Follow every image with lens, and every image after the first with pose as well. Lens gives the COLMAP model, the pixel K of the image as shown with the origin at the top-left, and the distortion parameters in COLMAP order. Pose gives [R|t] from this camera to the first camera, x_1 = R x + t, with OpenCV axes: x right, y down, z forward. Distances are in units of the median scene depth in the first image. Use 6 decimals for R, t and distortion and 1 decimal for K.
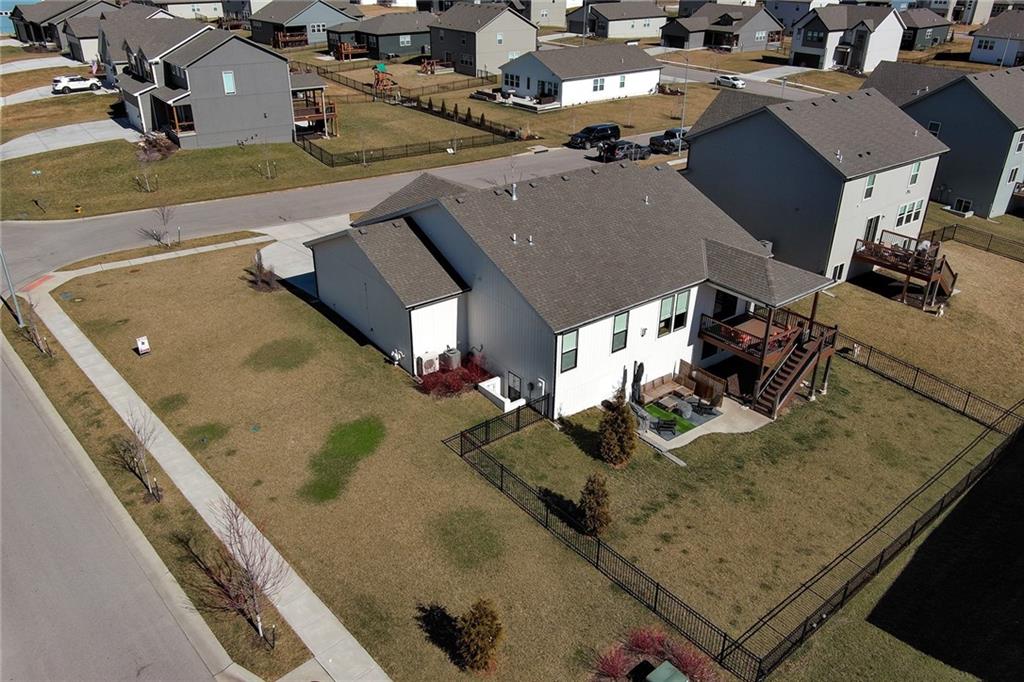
lens RADIAL K [[791.2, 0, 512.0], [0, 791.2, 341.0], [0, 0, 1]] dist [0.034036, -0.039255]
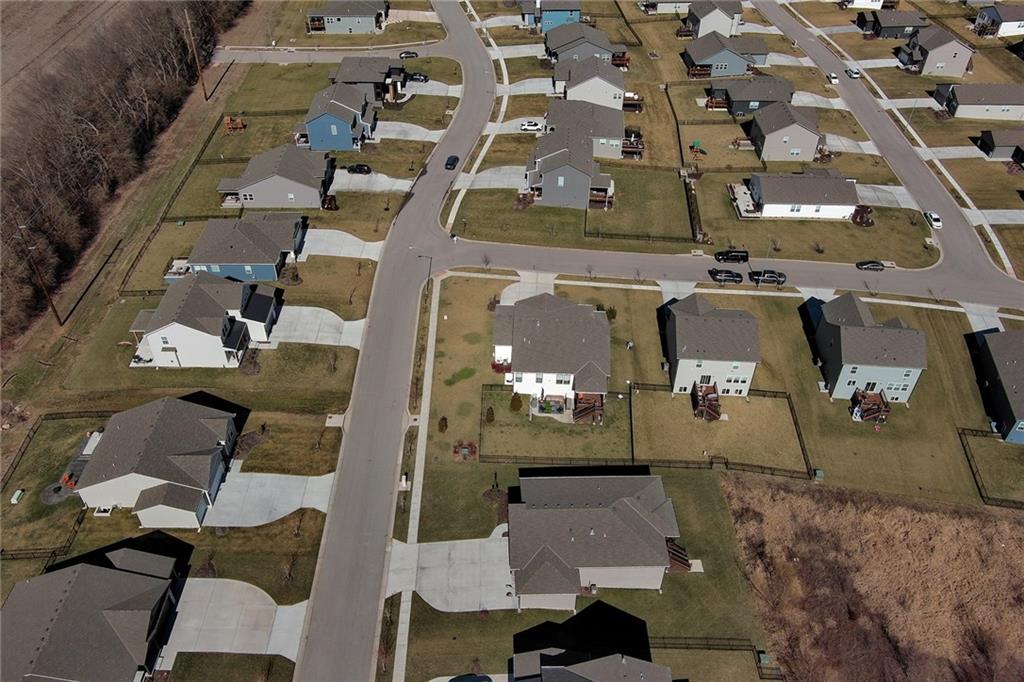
lens RADIAL K [[791.2, 0, 512.0], [0, 791.2, 341.0], [0, 0, 1]] dist [0.034036, -0.039255]
pose [[0.757802, 0.418740, -0.500393, 1.068578], [-0.297870, 0.904343, 0.305676, -0.736519], [0.580525, -0.082590, 0.810043, -1.139351]]
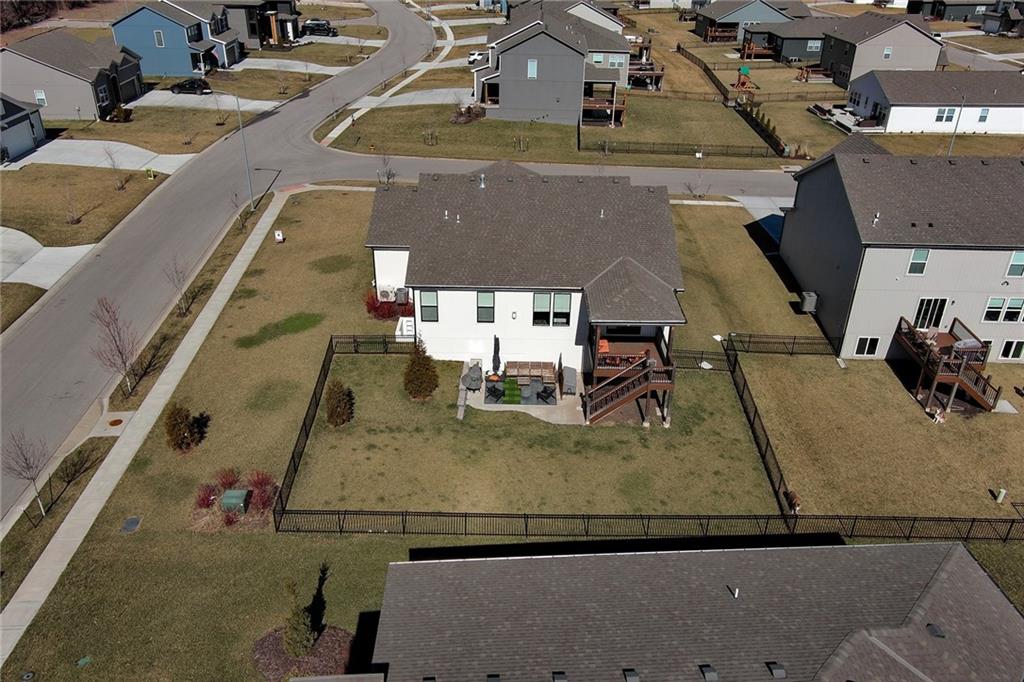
lens RADIAL K [[791.2, 0, 512.0], [0, 791.2, 341.0], [0, 0, 1]] dist [0.034036, -0.039255]
pose [[0.781129, 0.296275, -0.549599, 0.546027], [-0.287482, 0.952053, 0.104640, -0.064460], [0.554249, 0.076263, 0.828850, 0.014730]]
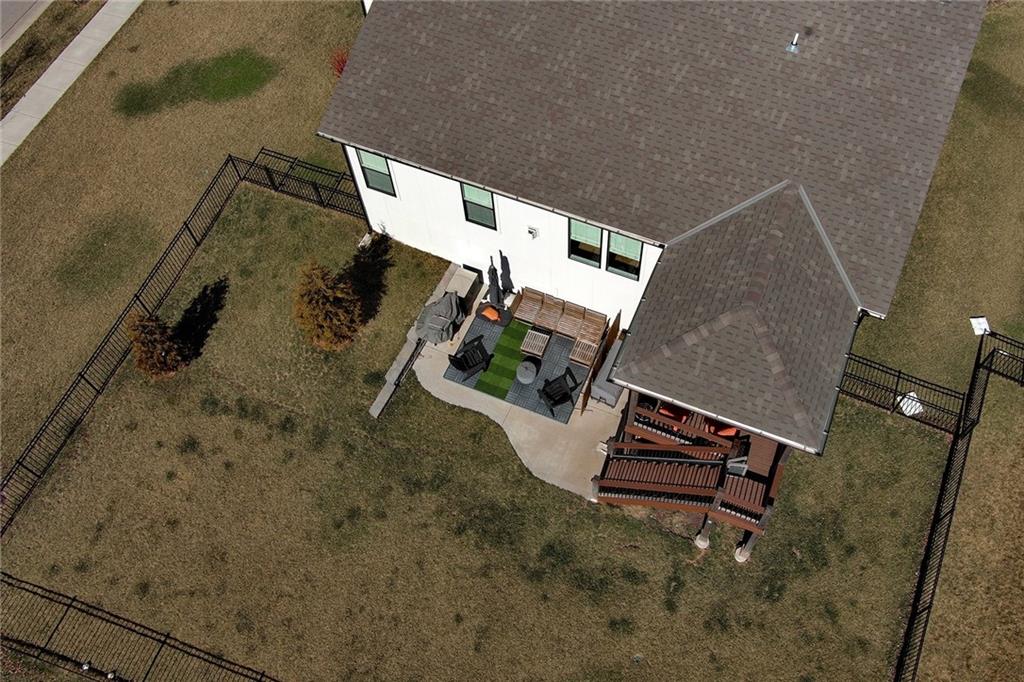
lens RADIAL K [[888.8, 0, 573.2], [0, 888.8, 299.6], [0, 0, 1]] dist [0.008568, 0.003360]
pose [[0.499100, 0.733836, -0.460851, 0.341603], [-0.395990, 0.666196, 0.631961, -0.265232], [0.770773, -0.132920, 0.623090, 0.405643]]
